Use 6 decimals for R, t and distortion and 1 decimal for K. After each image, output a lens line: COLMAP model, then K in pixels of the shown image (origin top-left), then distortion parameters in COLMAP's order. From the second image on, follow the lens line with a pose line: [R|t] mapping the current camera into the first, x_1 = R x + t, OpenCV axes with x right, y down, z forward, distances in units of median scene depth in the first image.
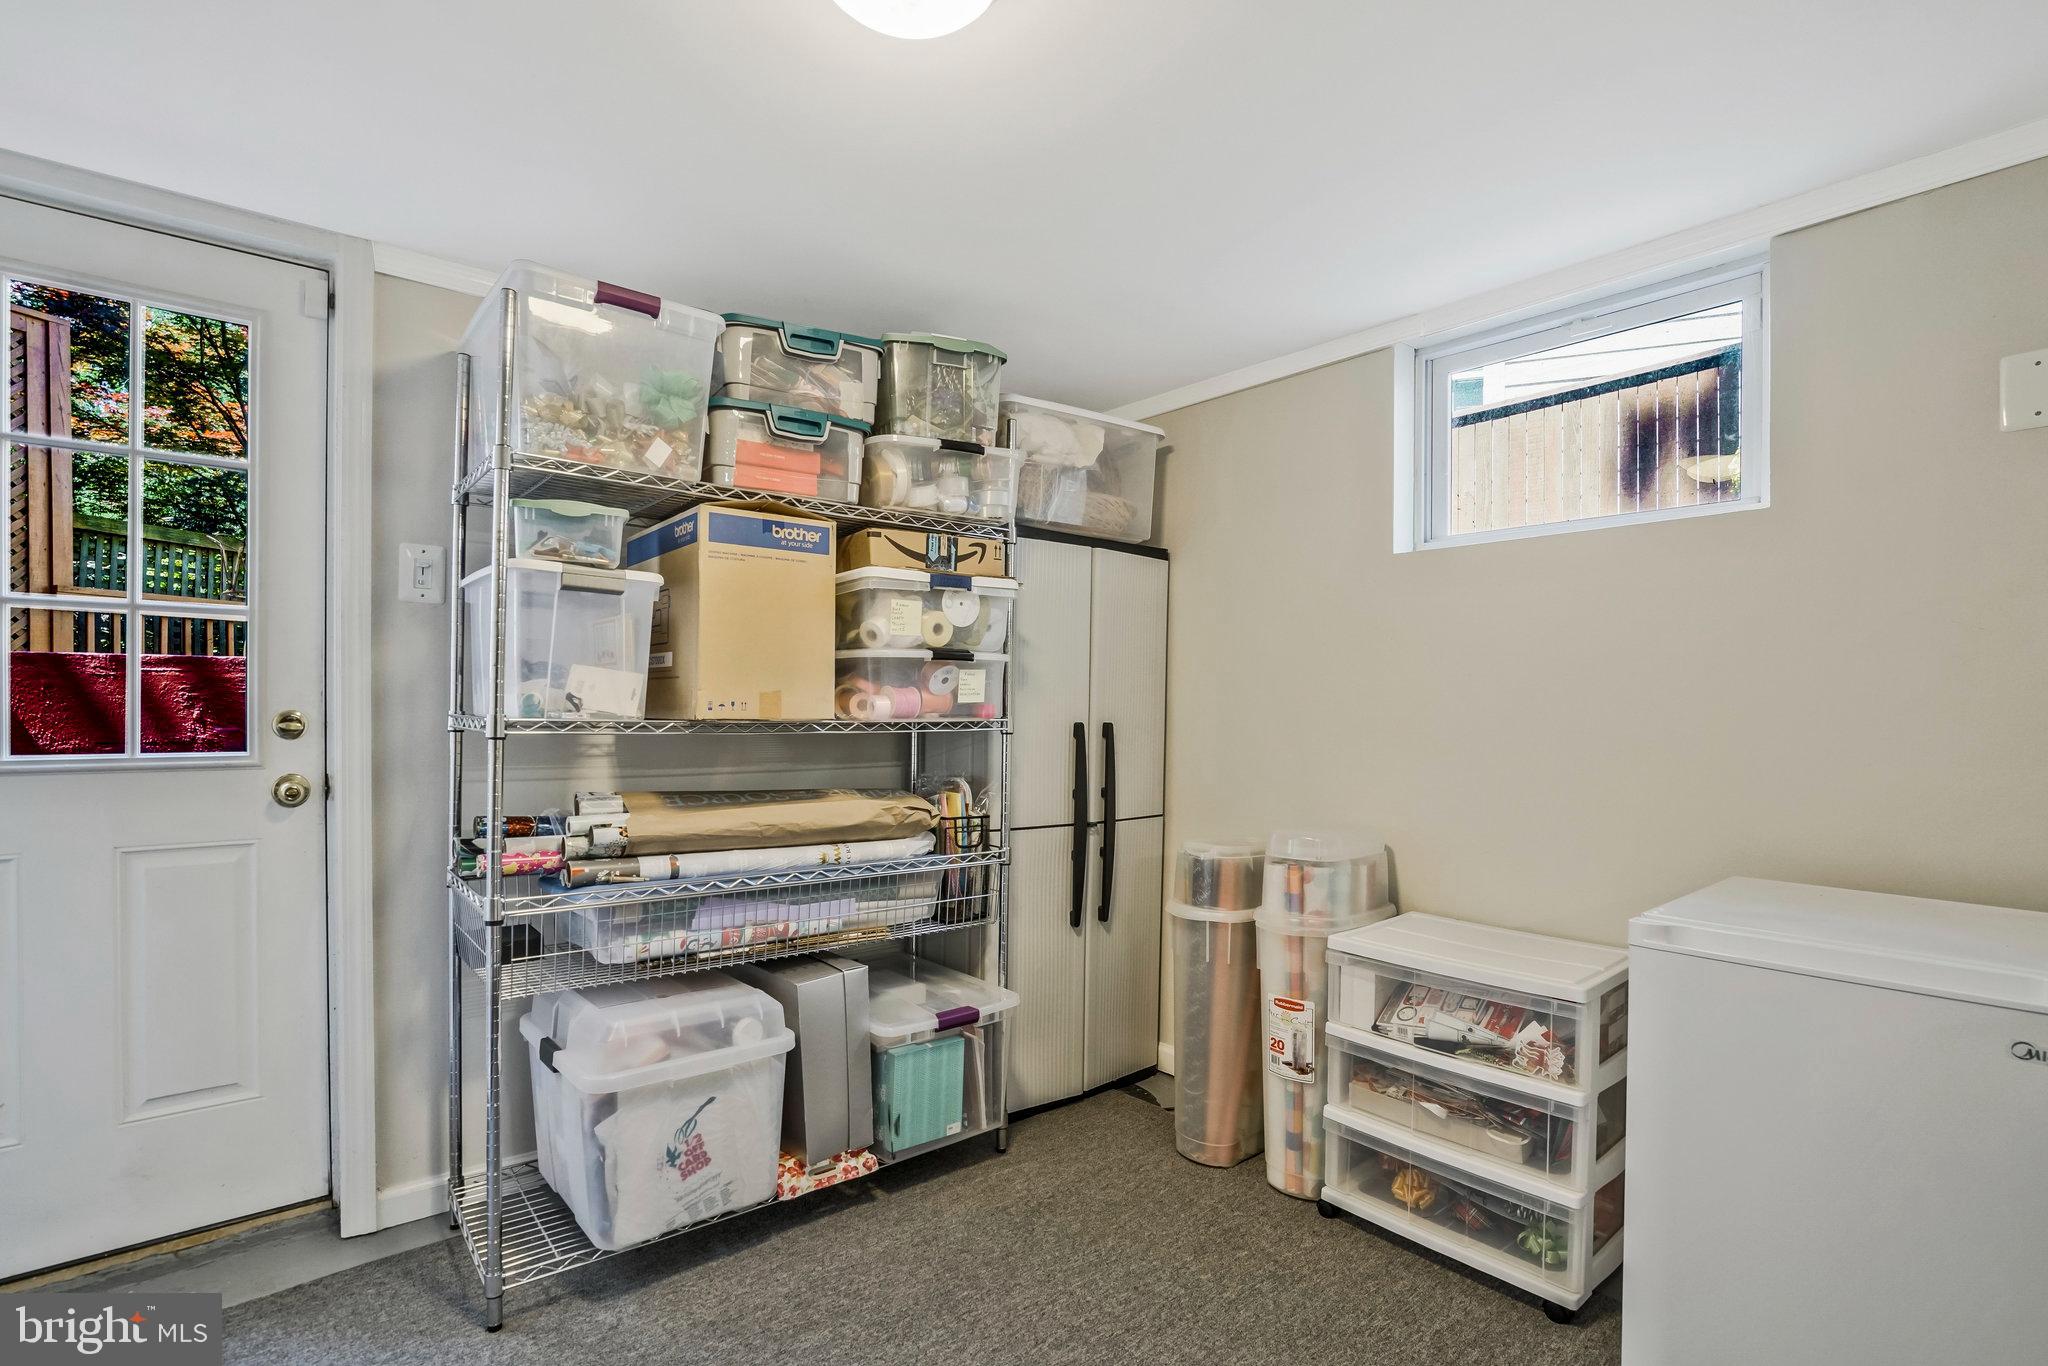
lens RADIAL K [[971.6, 0, 1024.0], [0, 971.6, 683.0], [0, 0, 1]] dist [0.019335, 0.000347]
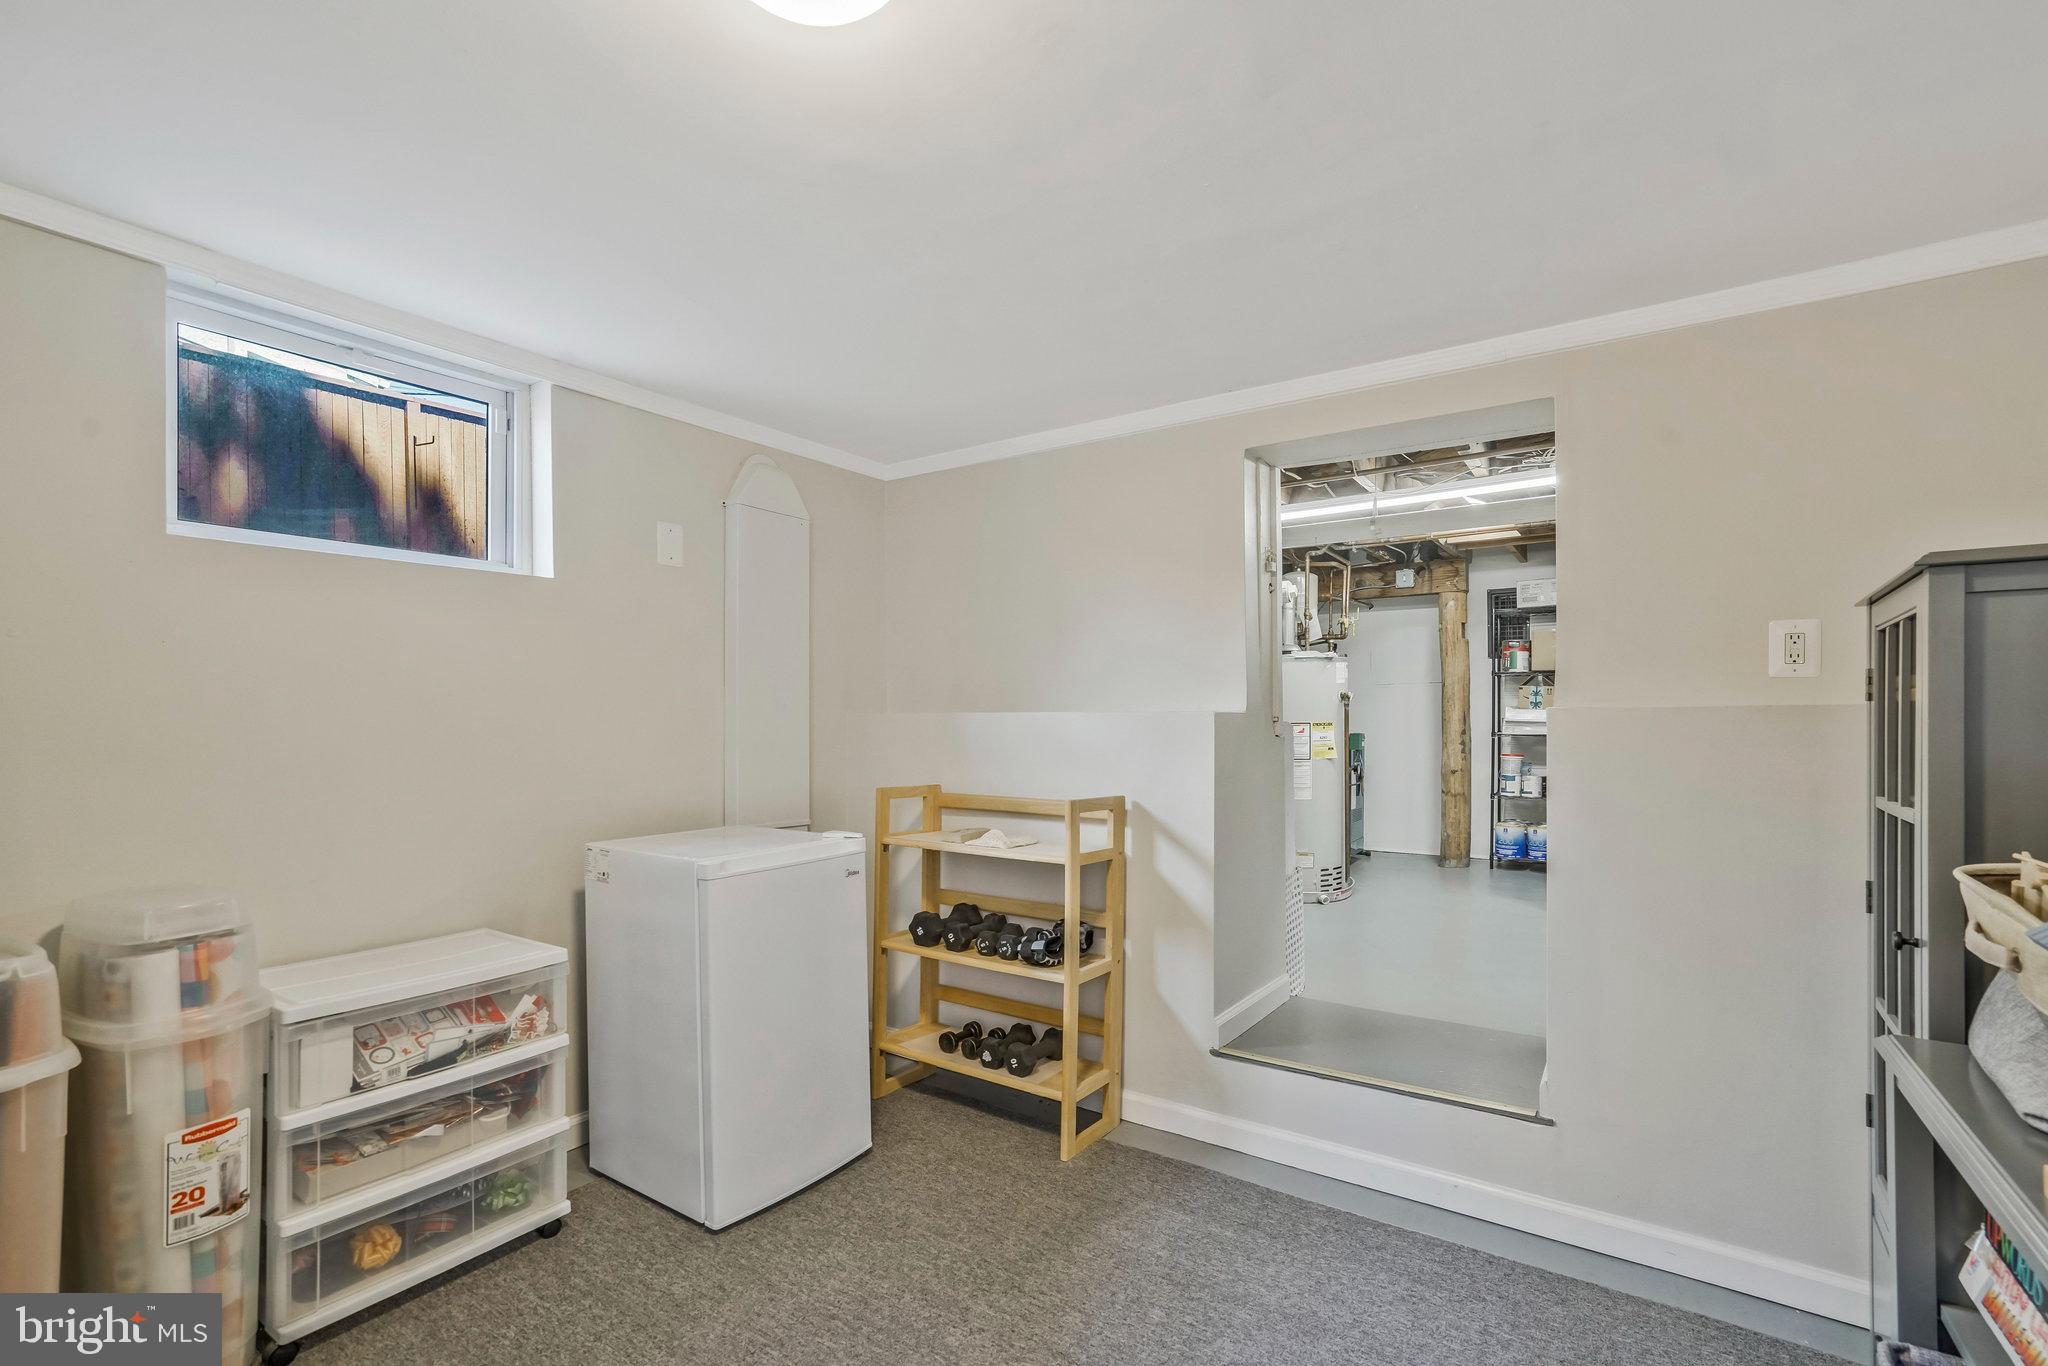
lens RADIAL K [[971.6, 0, 1024.0], [0, 971.6, 683.0], [0, 0, 1]] dist [0.019335, 0.000347]
pose [[-0.260264, 0.030436, 0.965058, -0.666888], [-0.016803, 0.999209, -0.036045, 0.013775], [-0.965391, -0.025597, -0.259547, 0.672900]]
